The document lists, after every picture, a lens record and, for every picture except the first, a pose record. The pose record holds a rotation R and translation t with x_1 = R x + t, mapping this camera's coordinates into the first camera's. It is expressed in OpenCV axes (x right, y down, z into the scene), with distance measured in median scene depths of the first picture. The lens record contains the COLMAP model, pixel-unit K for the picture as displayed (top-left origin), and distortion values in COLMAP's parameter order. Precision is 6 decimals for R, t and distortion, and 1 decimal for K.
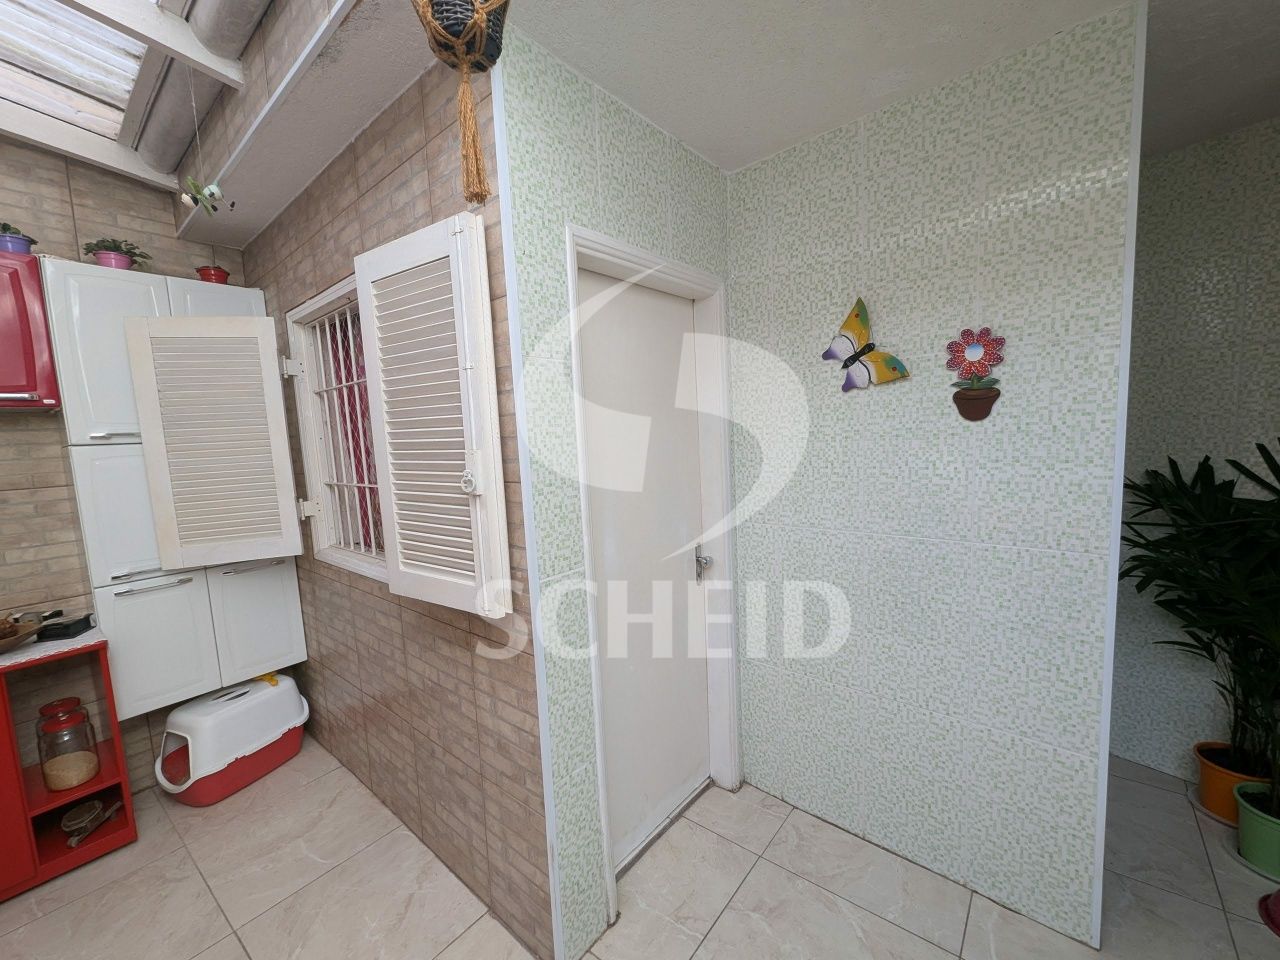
lens RADIAL K [[525.8, 0, 641.2], [0, 525.8, 488.8], [0, 0, 1]] dist [-0.002610, -0.001173]
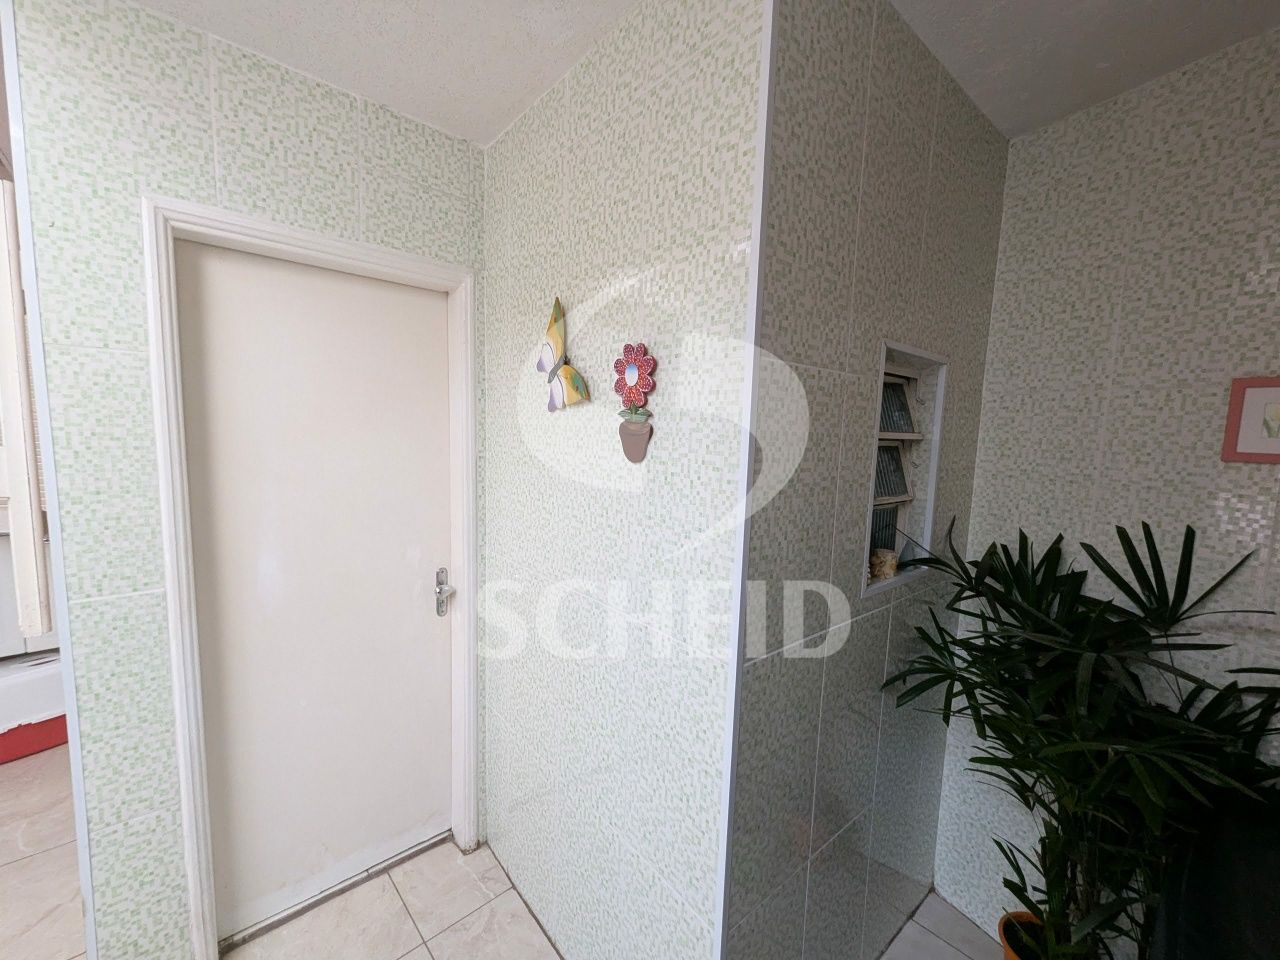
lens RADIAL K [[525.6, 0, 650.9], [0, 525.6, 487.2], [0, 0, 1]] dist [-0.001378, -0.000171]
pose [[0.986706, 0.096742, -0.130588, 0.632052], [-0.096236, 0.995306, 0.010197, -0.085970], [0.130961, 0.002506, 0.991384, 0.193377]]
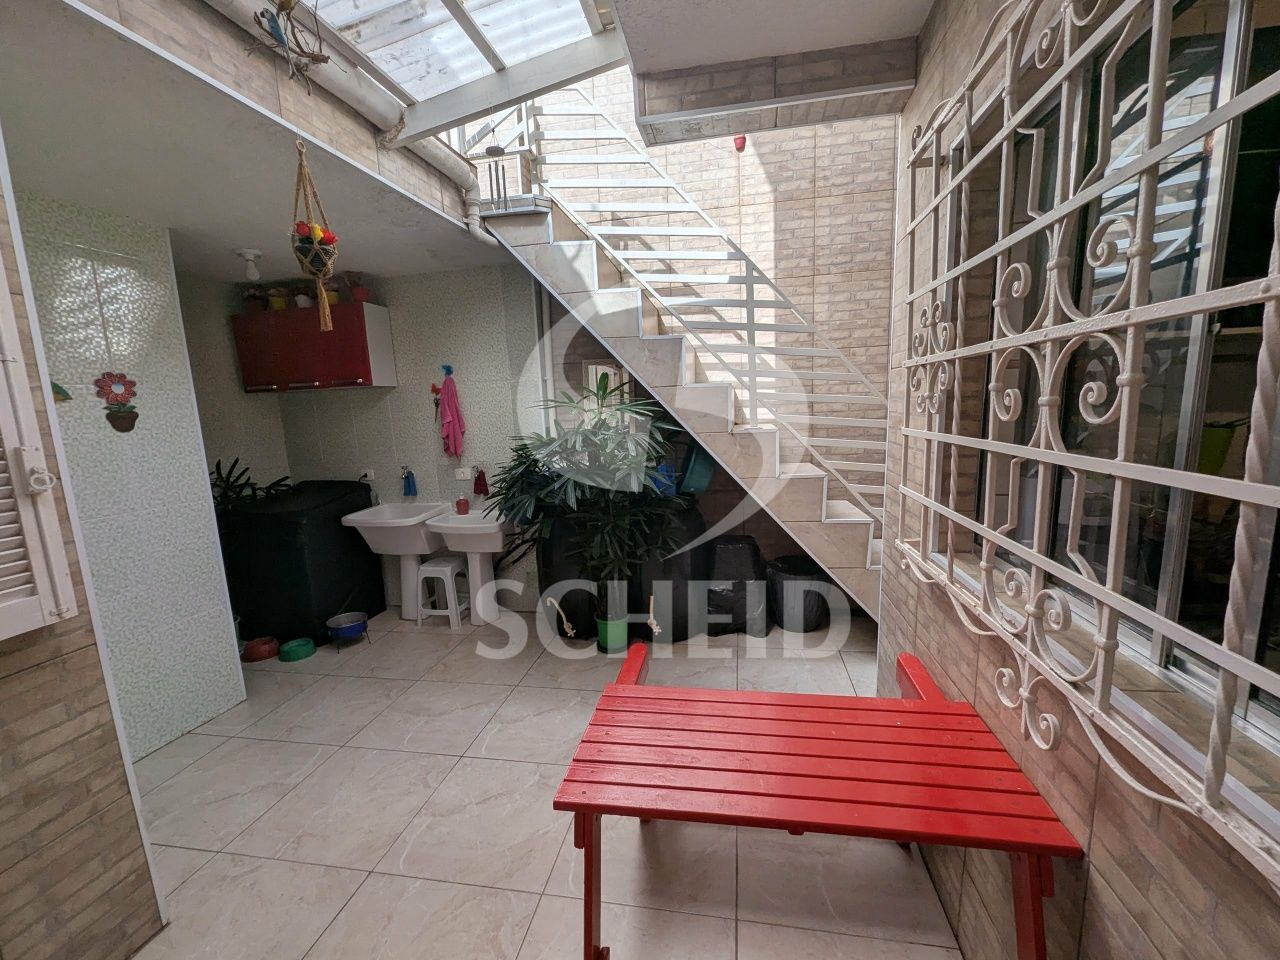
lens RADIAL K [[525.8, 0, 641.2], [0, 525.8, 488.8], [0, 0, 1]] dist [-0.002610, -0.001173]
pose [[-0.473352, -0.072414, 0.877892, -1.196057], [0.158623, 0.973316, 0.165814, 0.014815], [-0.866473, 0.217742, -0.449235, 0.341873]]
